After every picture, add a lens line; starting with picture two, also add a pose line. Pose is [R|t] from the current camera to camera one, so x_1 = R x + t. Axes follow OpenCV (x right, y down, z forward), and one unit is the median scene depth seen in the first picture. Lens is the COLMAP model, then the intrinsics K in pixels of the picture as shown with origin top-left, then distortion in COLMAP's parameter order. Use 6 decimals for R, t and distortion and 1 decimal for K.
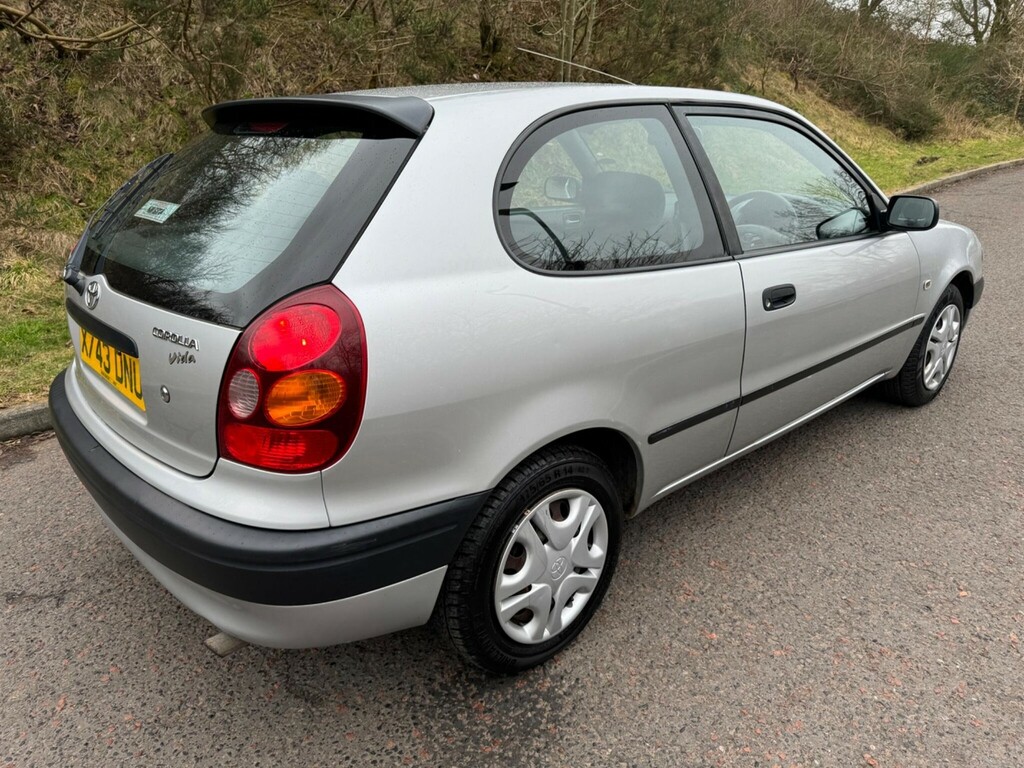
lens RADIAL K [[724.0, 0, 512.2], [0, 724.0, 386.9], [0, 0, 1]] dist [0.020478, -0.022138]
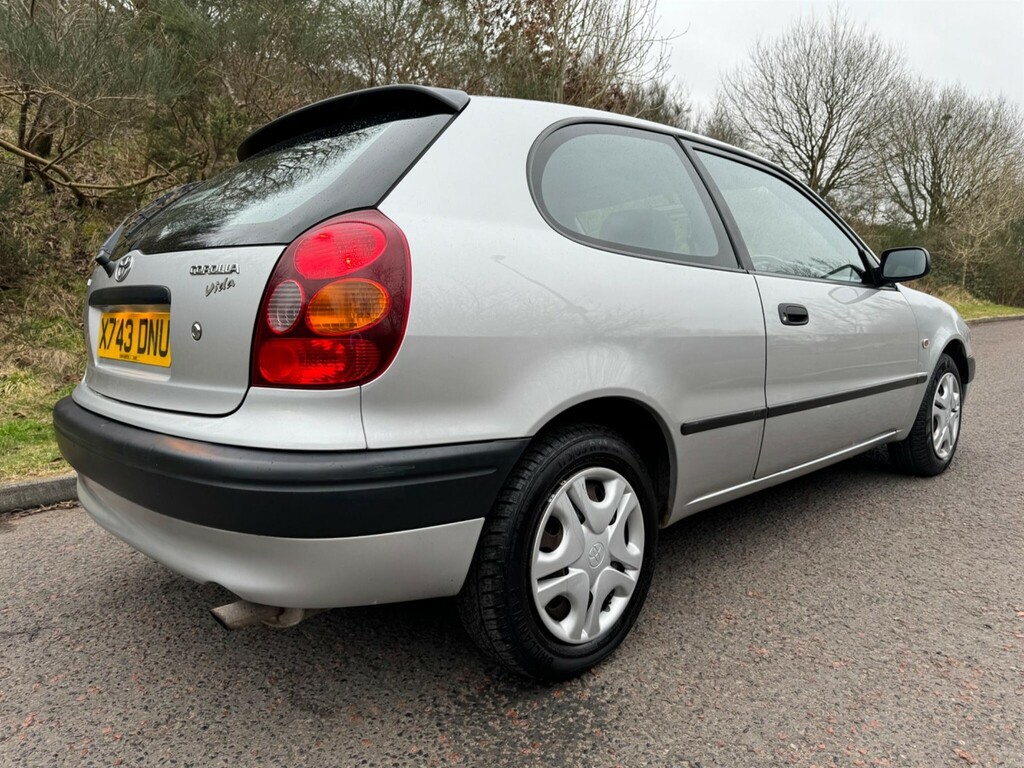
lens RADIAL K [[724.0, 0, 516.7], [0, 724.0, 384.0], [0, 0, 1]] dist [0.020478, -0.022138]
pose [[0.999564, -0.003374, 0.029336, -0.062244], [0.010245, 0.971367, -0.237362, 0.248554], [-0.027695, 0.237559, 0.970978, 0.048789]]
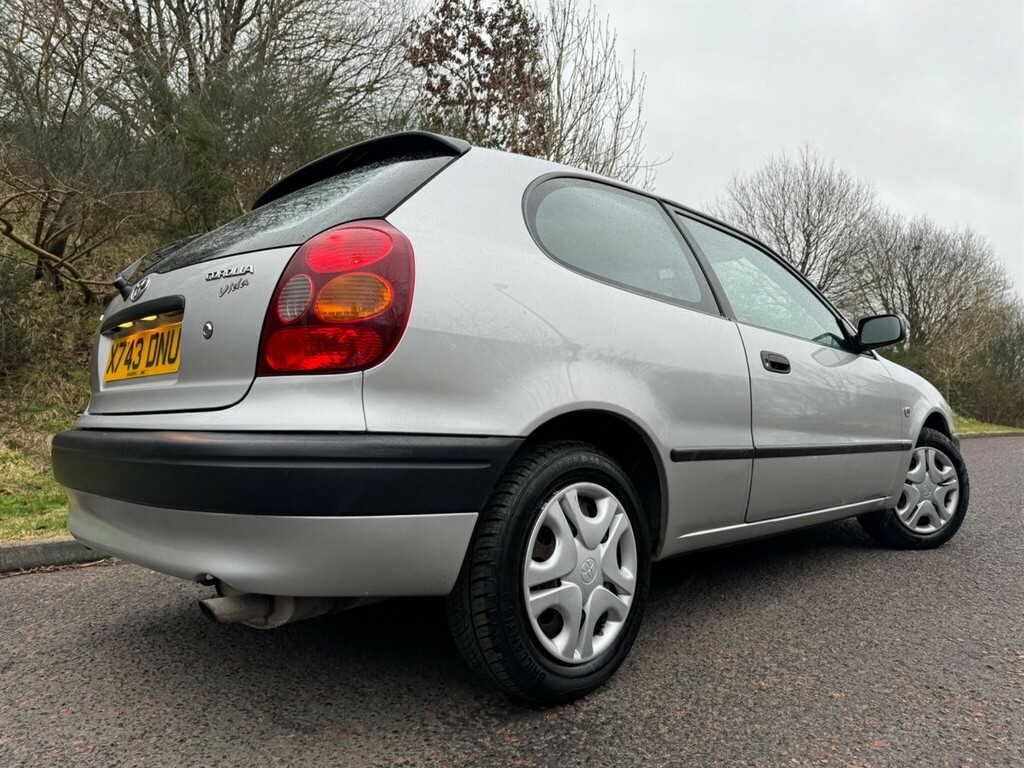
lens RADIAL K [[724.0, 0, 515.6], [0, 724.0, 379.5], [0, 0, 1]] dist [0.020478, -0.022138]
pose [[0.999154, 0.013442, 0.038873, -0.066544], [0.003114, 0.917656, -0.397365, 0.380813], [-0.041014, 0.397149, 0.916837, 0.057653]]
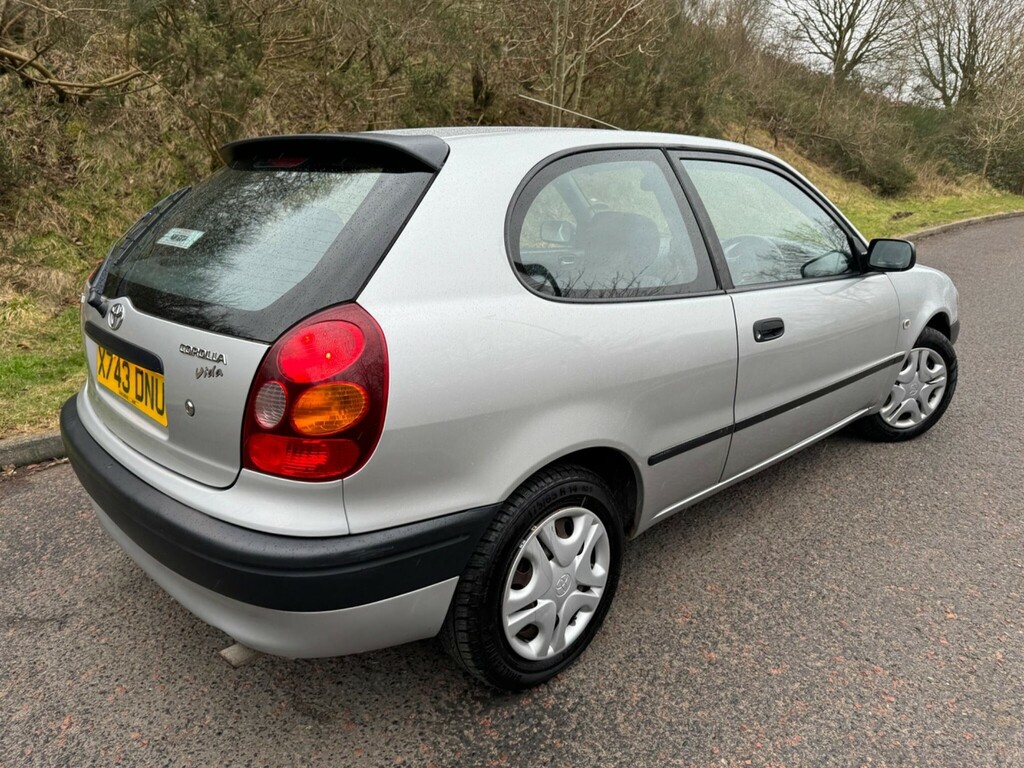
lens RADIAL K [[724.0, 0, 518.6], [0, 724.0, 390.8], [0, 0, 1]] dist [0.020478, -0.022138]
pose [[0.999582, 0.007298, 0.027985, -0.029468], [-0.005600, 0.998167, -0.060268, 0.036044], [-0.028374, 0.060086, 0.997790, -0.040481]]
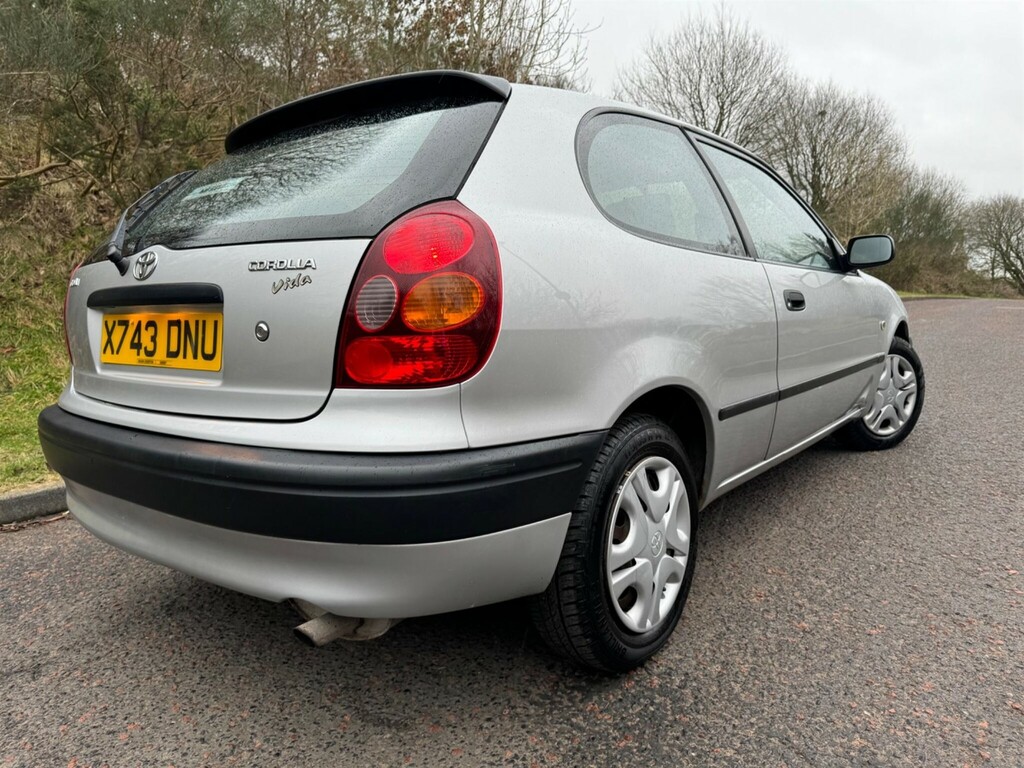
lens RADIAL K [[724.0, 0, 519.8], [0, 724.0, 382.6], [0, 0, 1]] dist [0.020478, -0.022138]
pose [[0.985838, -0.040157, 0.162824, -0.246268], [0.076322, 0.971966, -0.222388, 0.235227], [-0.149329, 0.231666, 0.961266, 0.078510]]
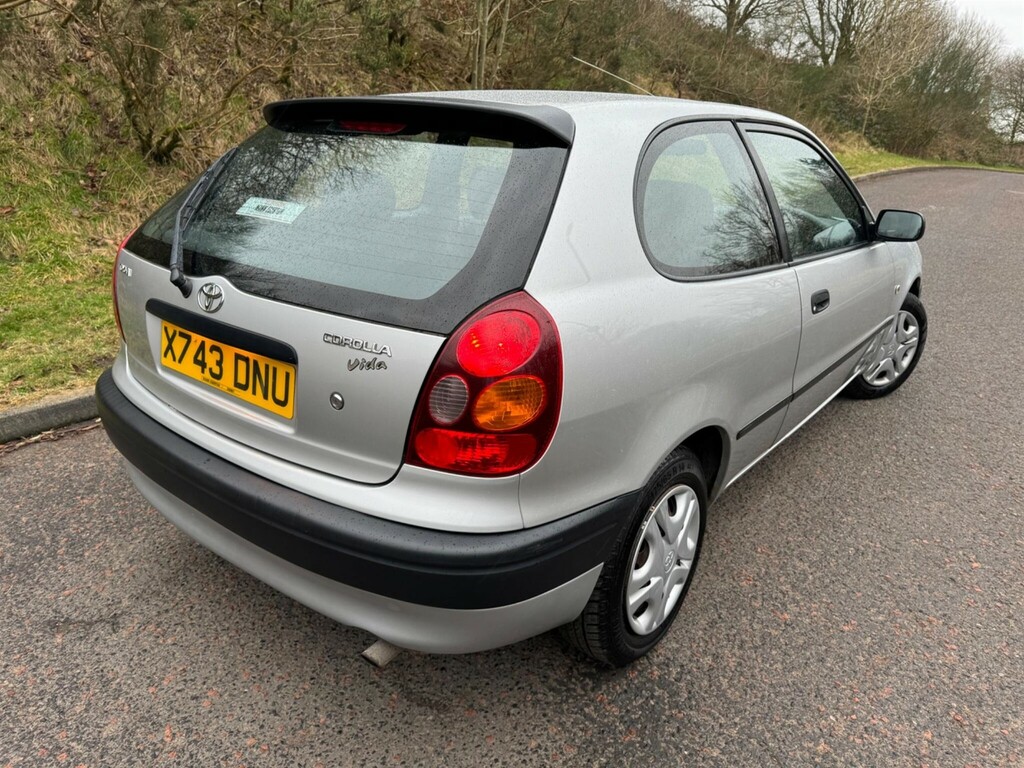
lens RADIAL K [[724.0, 0, 510.6], [0, 724.0, 382.2], [0, 0, 1]] dist [0.020478, -0.022138]
pose [[0.986135, -0.012686, 0.165459, -0.322555], [0.012937, 0.999916, -0.000435, -0.009871], [-0.165440, 0.002569, 0.986217, 0.003885]]
